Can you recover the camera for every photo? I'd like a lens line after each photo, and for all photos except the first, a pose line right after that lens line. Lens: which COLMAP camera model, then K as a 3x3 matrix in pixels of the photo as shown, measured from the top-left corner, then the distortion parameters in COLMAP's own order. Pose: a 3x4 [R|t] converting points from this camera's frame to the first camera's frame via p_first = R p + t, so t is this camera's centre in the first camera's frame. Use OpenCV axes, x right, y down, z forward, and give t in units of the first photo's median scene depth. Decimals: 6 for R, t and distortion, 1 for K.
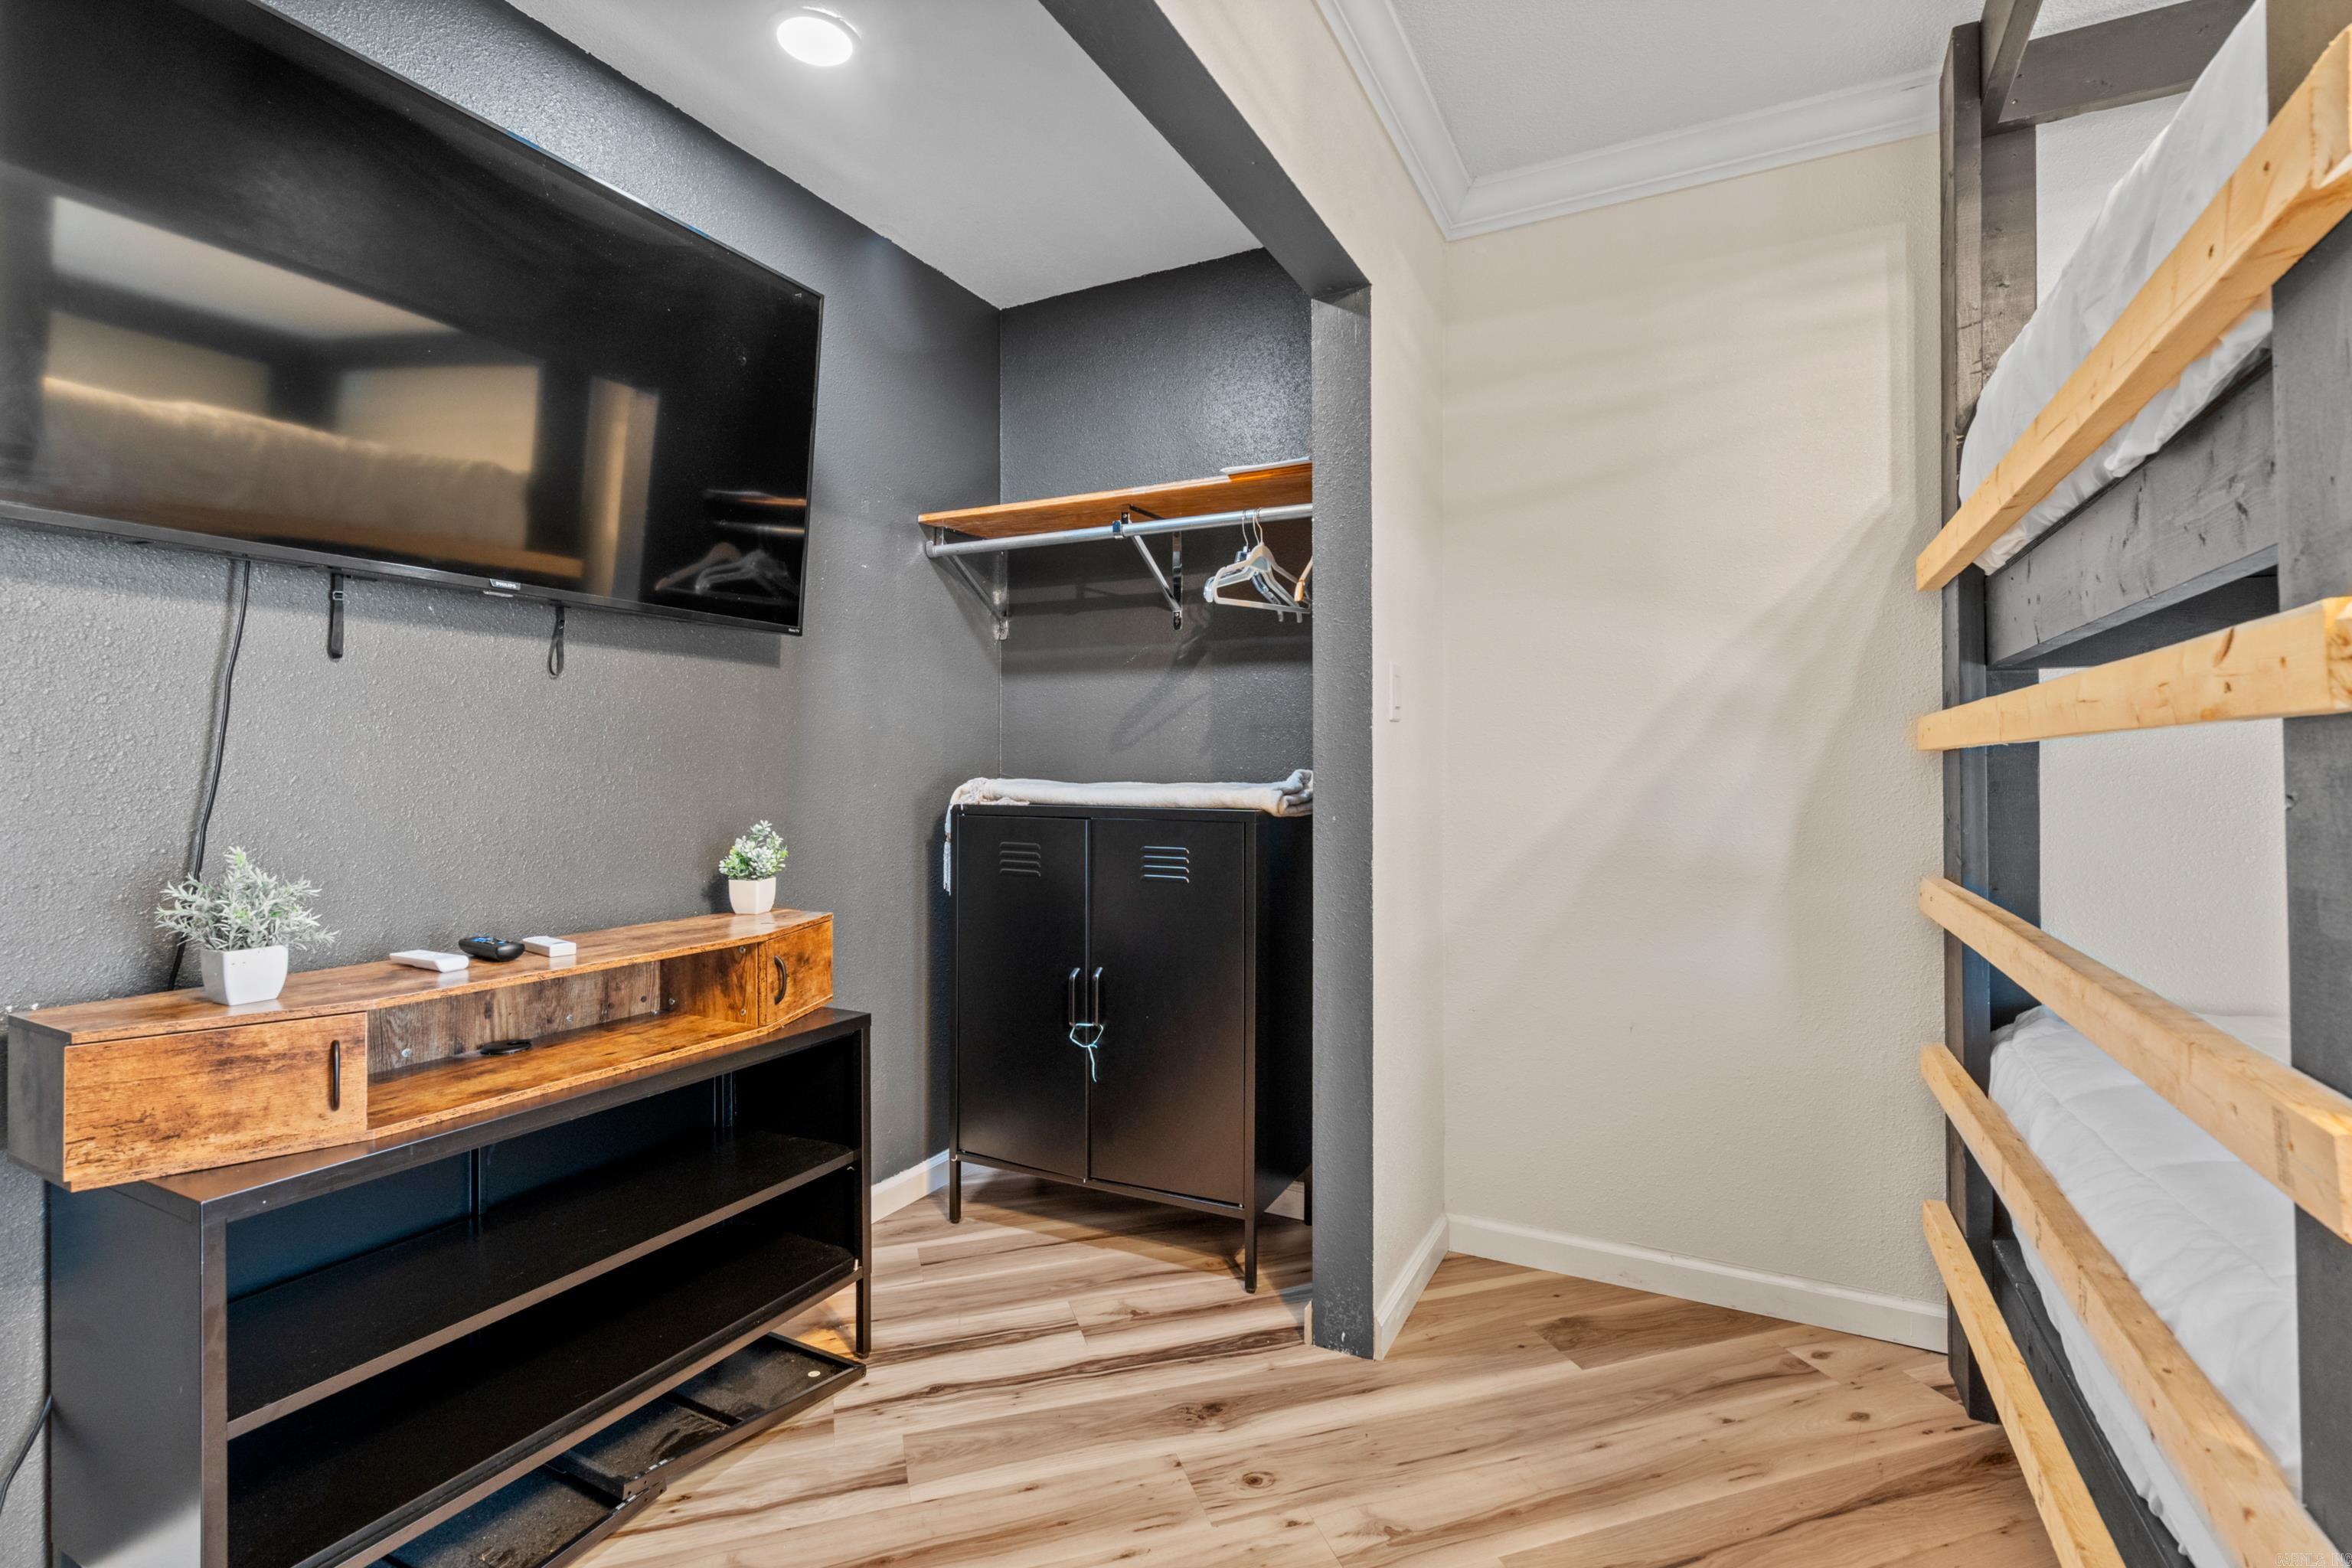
lens RADIAL K [[1075.3, 0, 1164.0], [0, 1075.3, 764.2], [0, 0, 1]] dist [-0.004304, 0.000012]
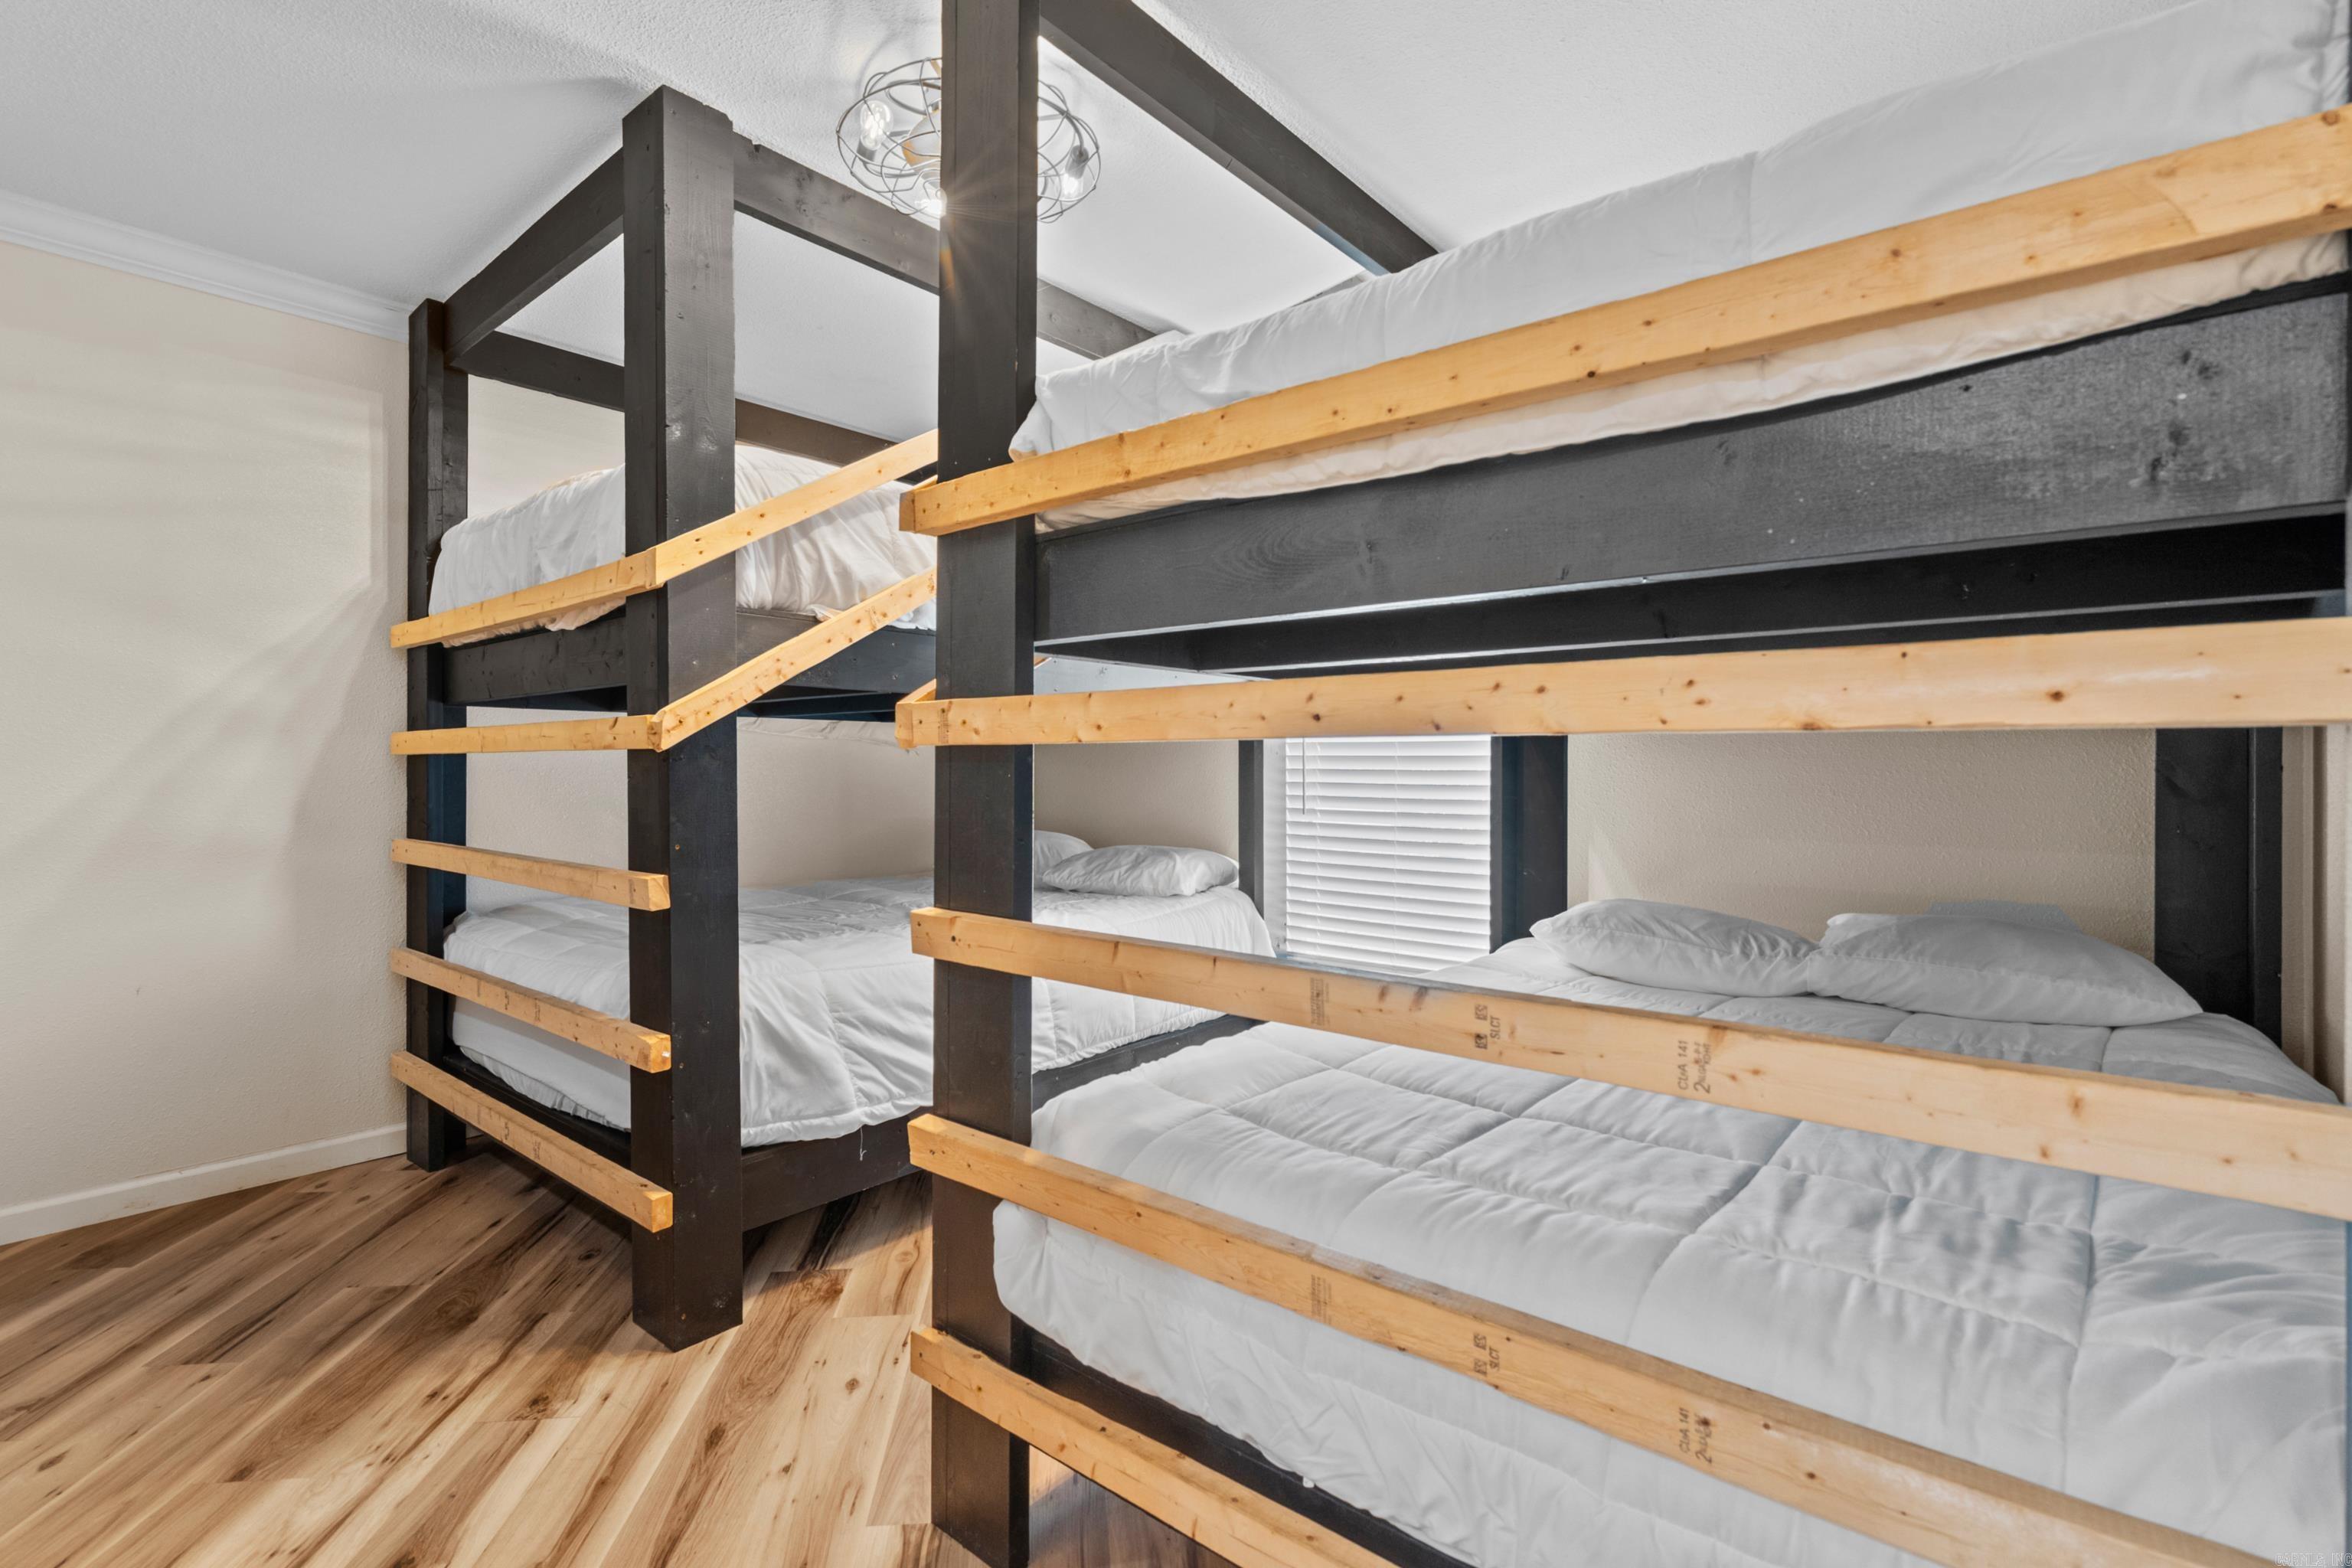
lens RADIAL K [[1075.3, 0, 1164.0], [0, 1075.3, 764.2], [0, 0, 1]] dist [-0.004304, 0.000012]
pose [[0.208634, 0.012255, 0.977917, -0.545868], [-0.009837, 0.999897, -0.010431, 0.004448], [-0.977944, -0.007443, 0.208733, -0.373327]]
